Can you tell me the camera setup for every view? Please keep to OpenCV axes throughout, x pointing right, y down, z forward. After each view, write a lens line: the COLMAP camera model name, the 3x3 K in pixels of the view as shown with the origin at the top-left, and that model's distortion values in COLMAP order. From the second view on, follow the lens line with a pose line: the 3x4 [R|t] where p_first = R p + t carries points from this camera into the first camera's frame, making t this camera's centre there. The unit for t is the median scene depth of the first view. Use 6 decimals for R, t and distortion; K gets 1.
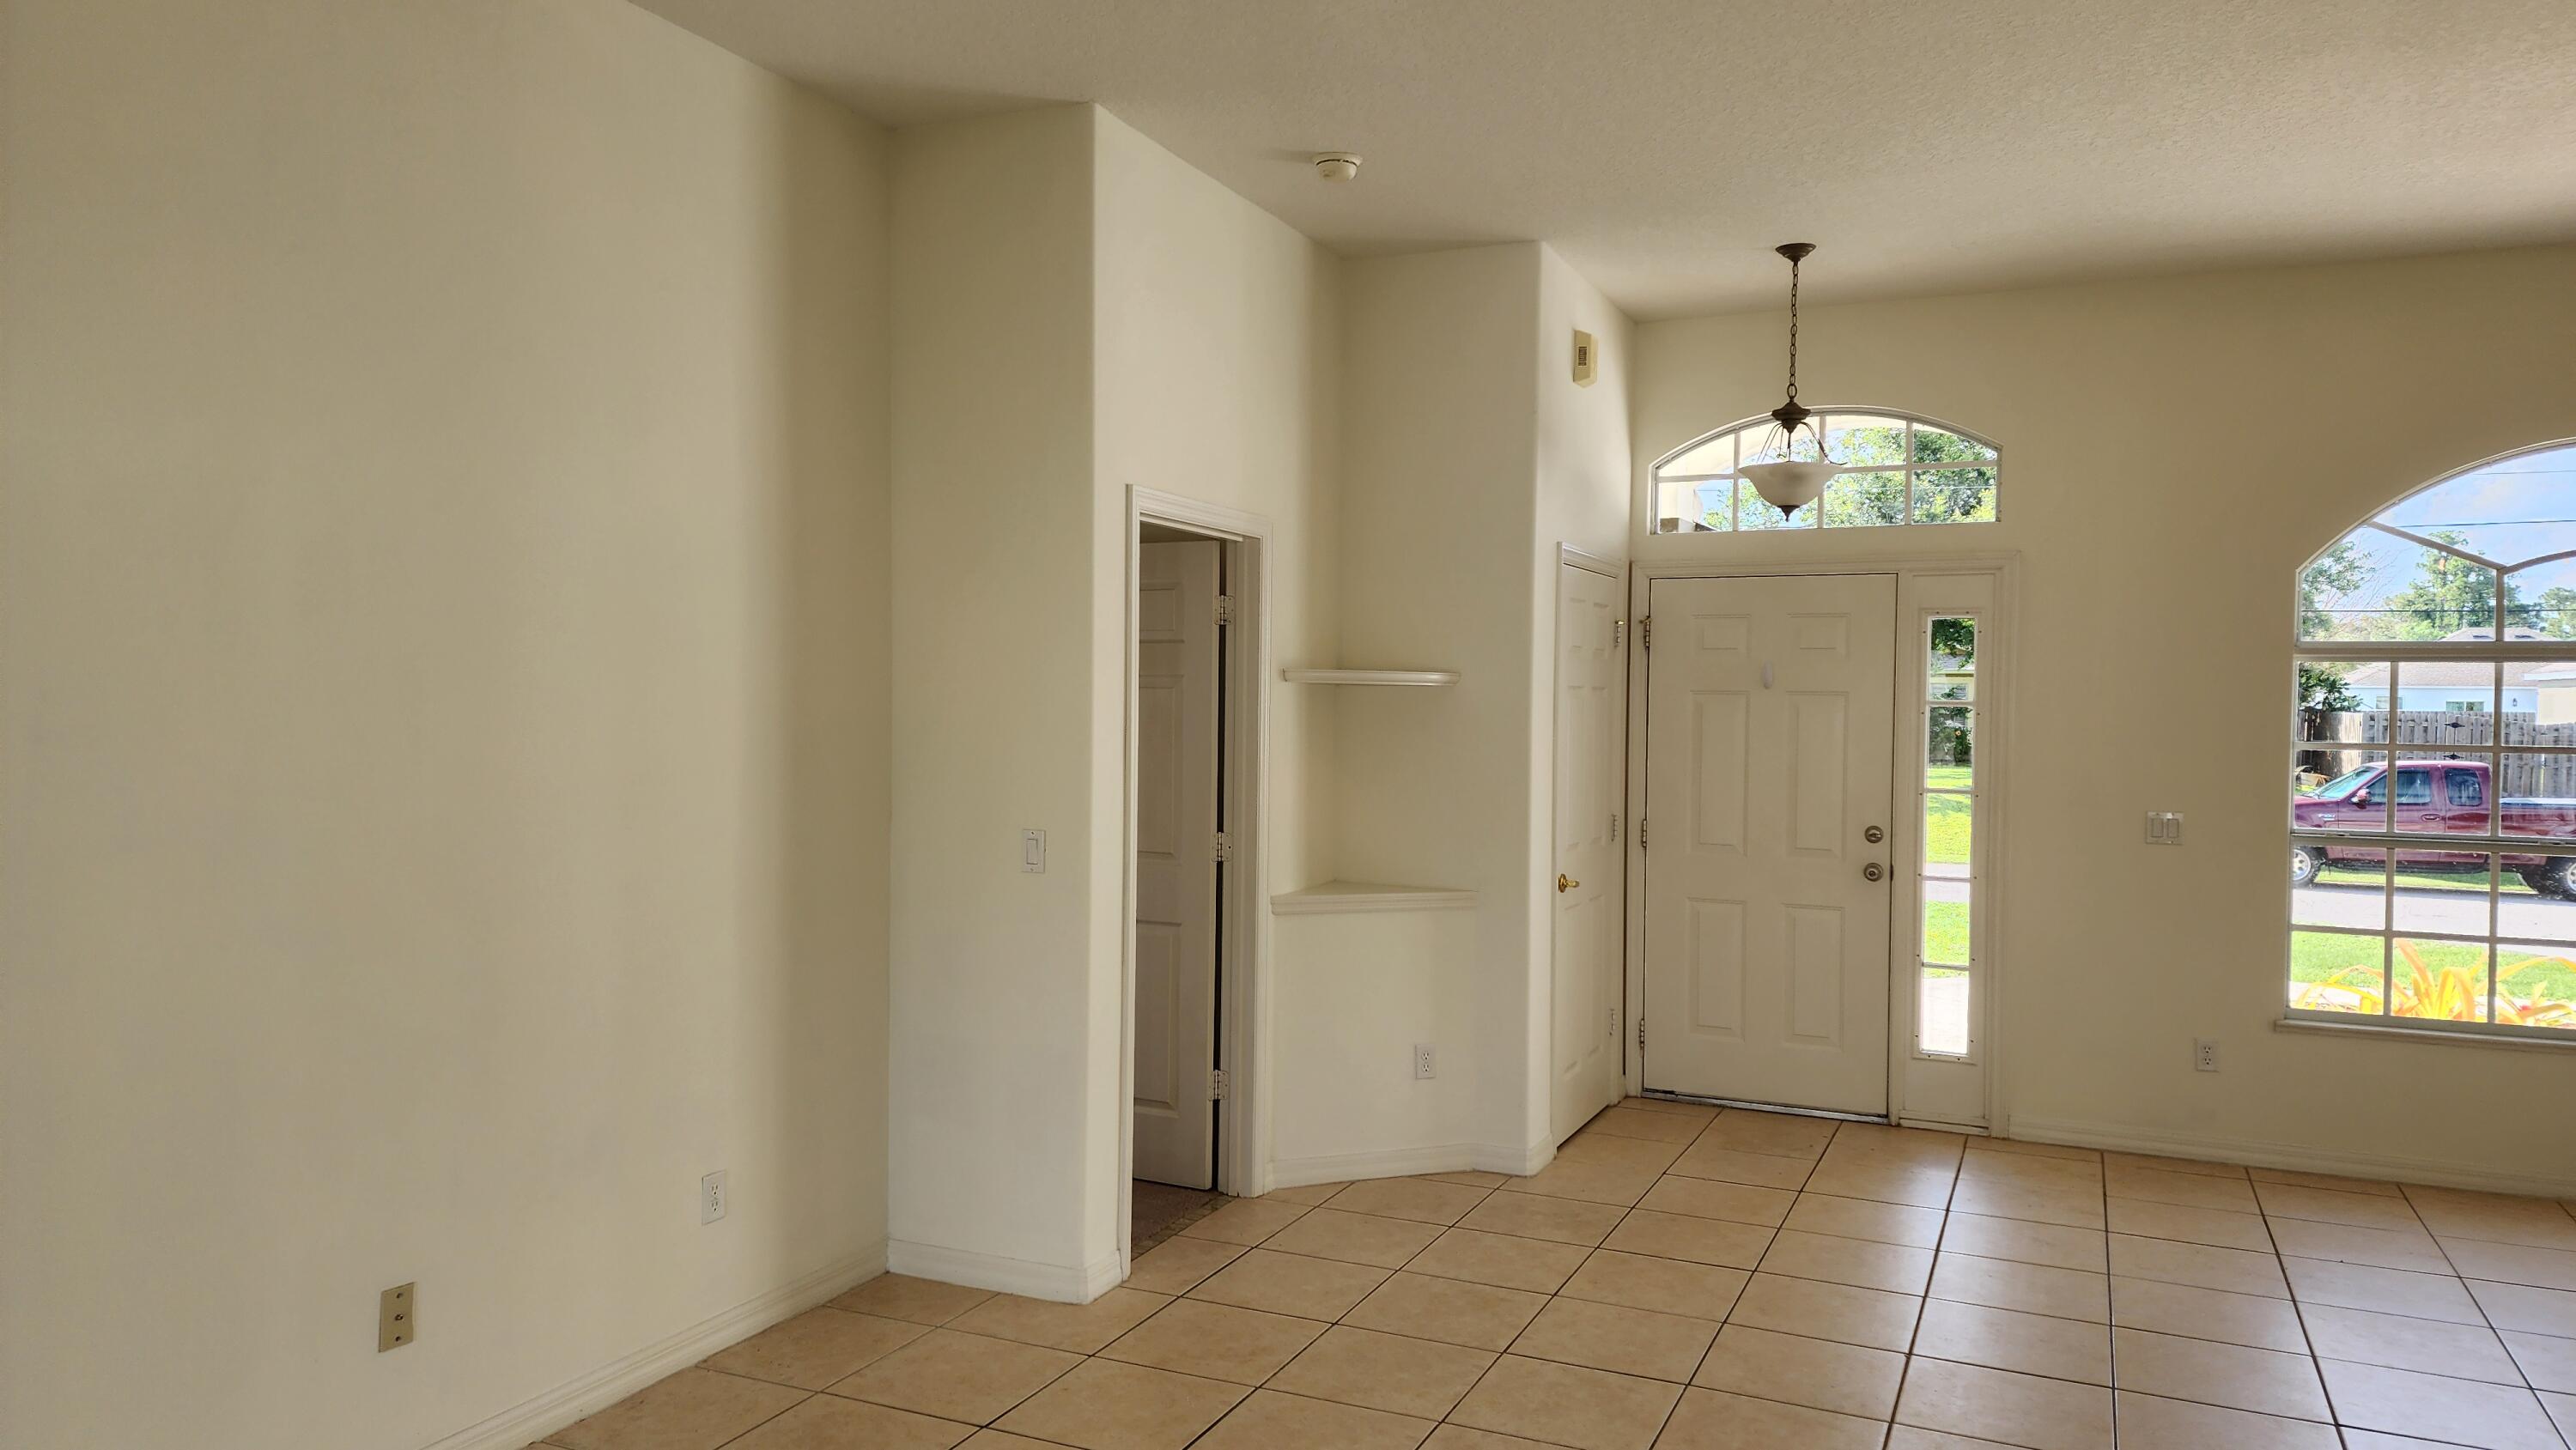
lens RADIAL K [[1695.9, 0, 1289.5], [0, 1695.9, 689.5], [0, 0, 1]] dist [0.000342, -0.002654]
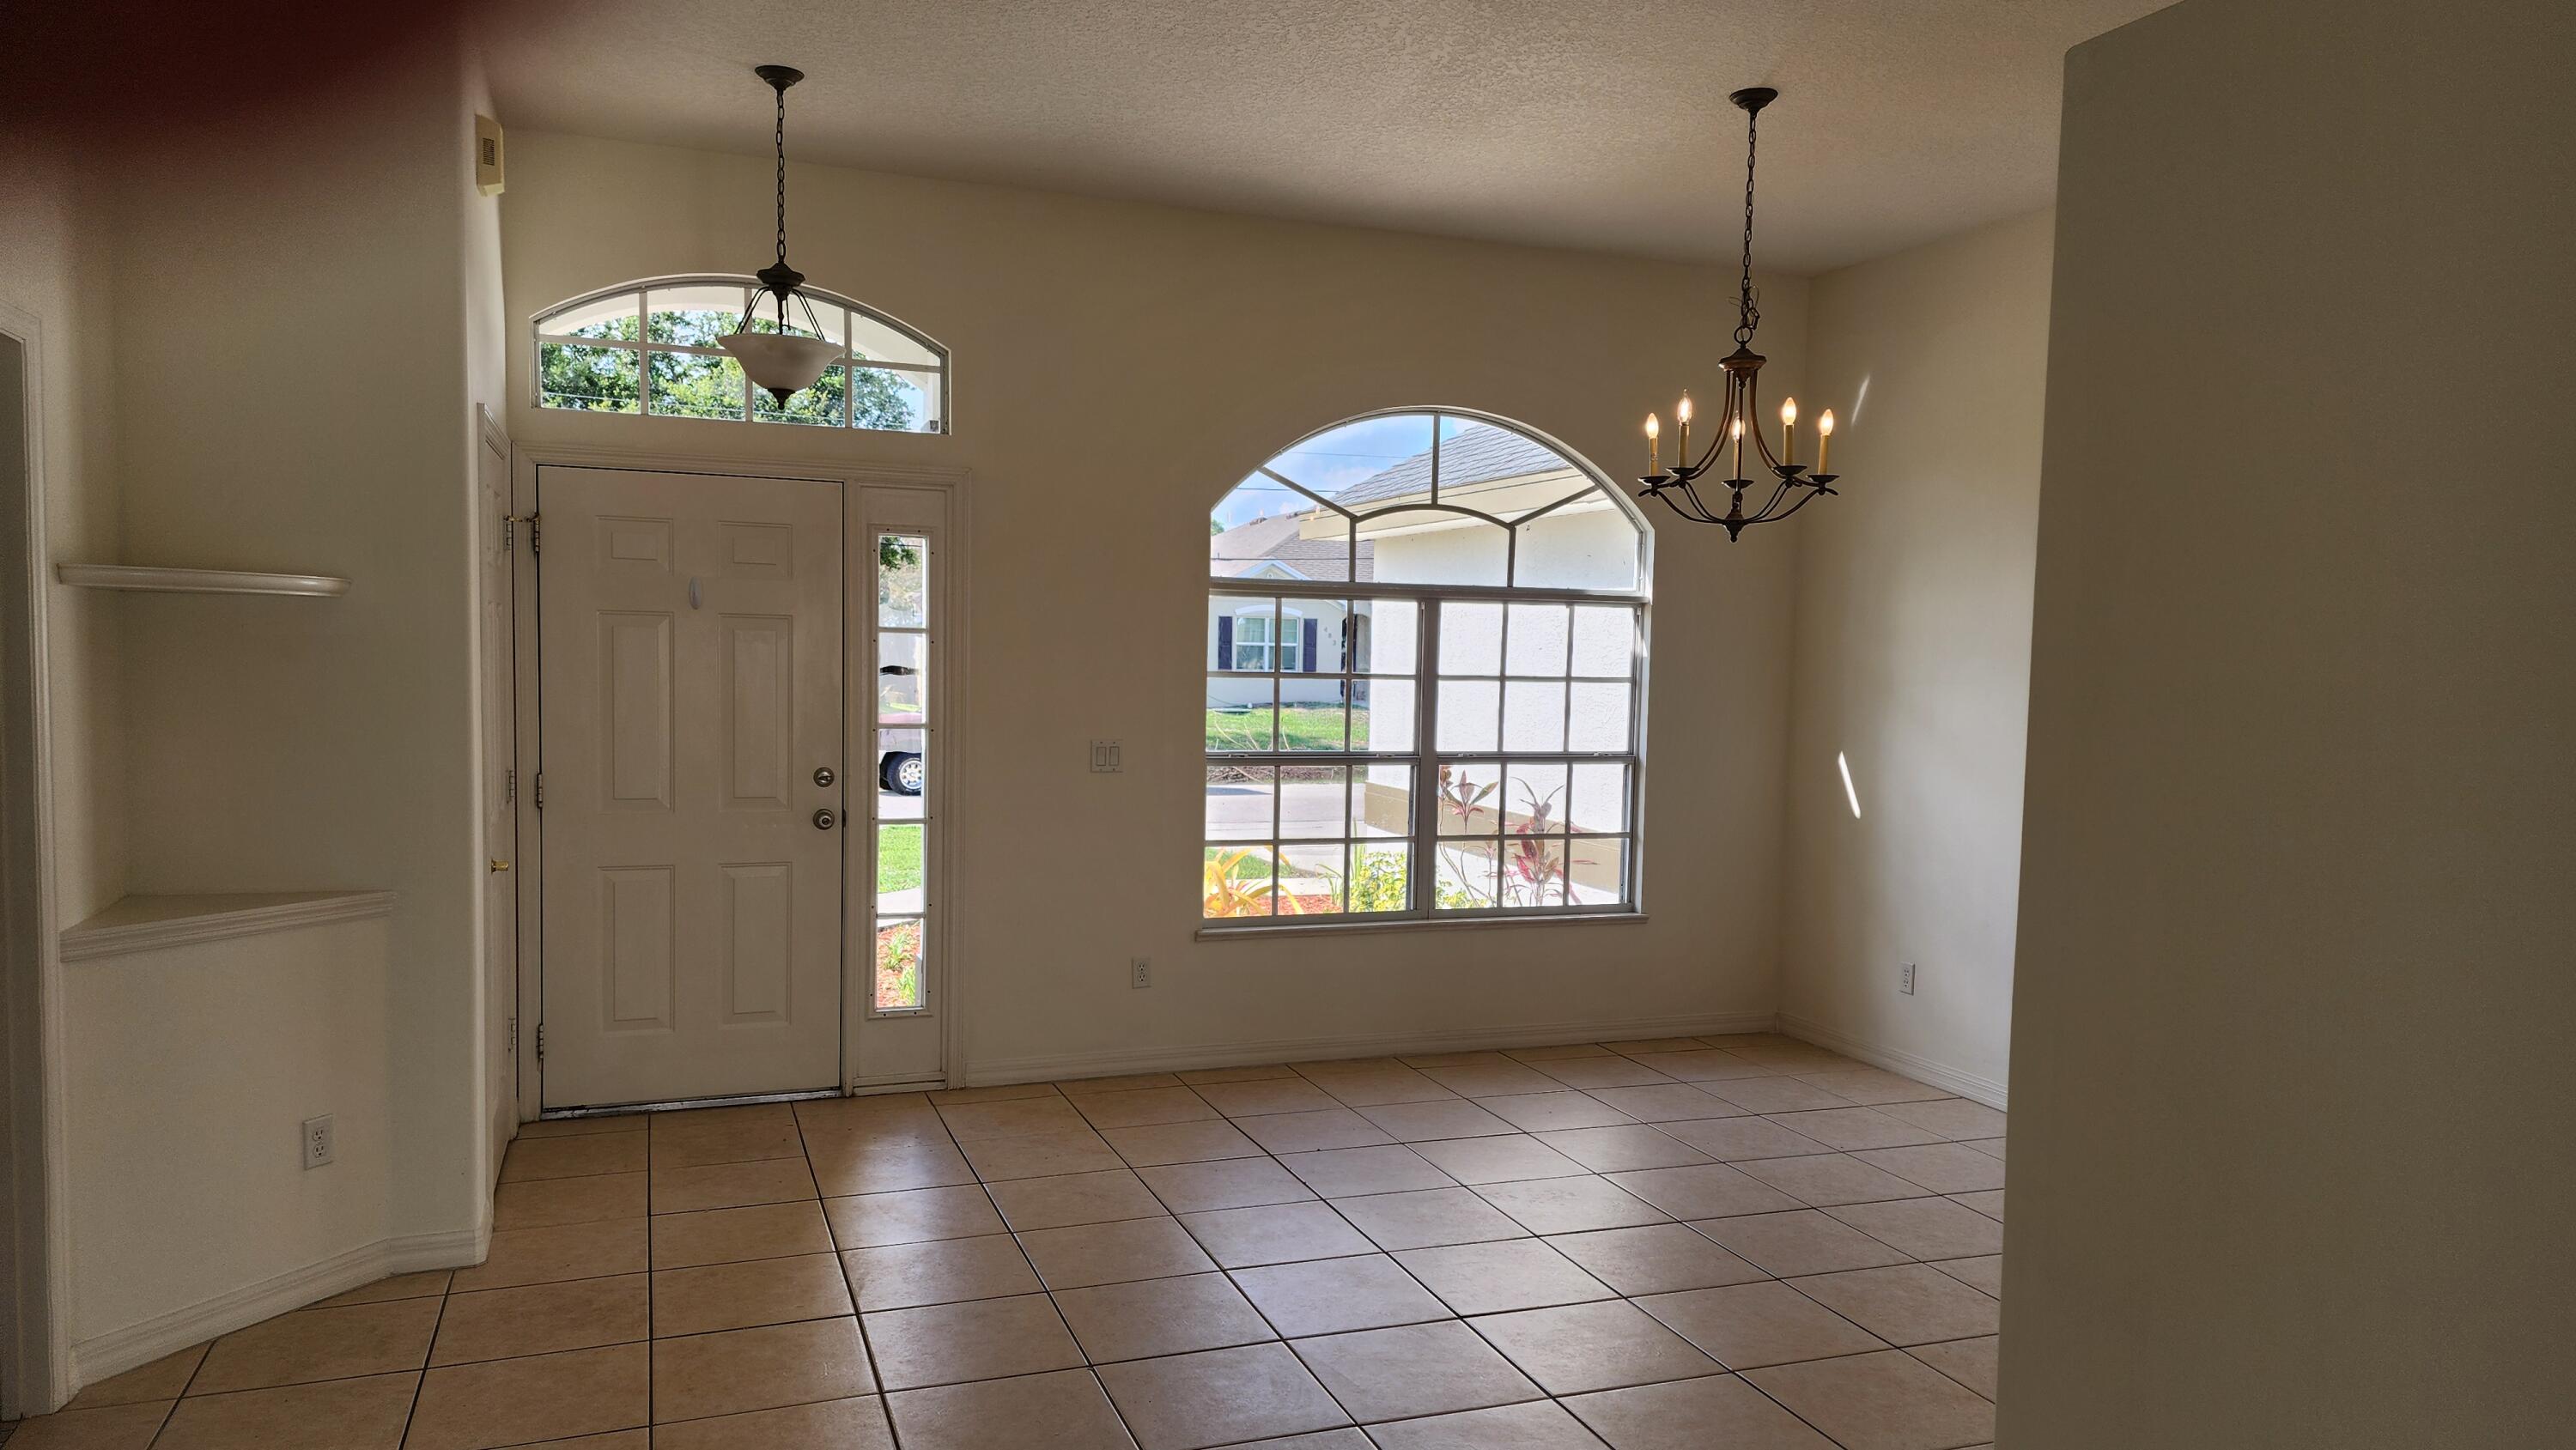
lens RADIAL K [[1692.7, 0, 1360.0], [0, 1692.7, 741.2], [0, 0, 1]] dist [0.000704, -0.005970]
pose [[0.671657, -0.036523, 0.739962, -0.123932], [-0.021125, 0.997434, 0.068406, 0.000455], [-0.740561, -0.061577, 0.669162, 0.208959]]
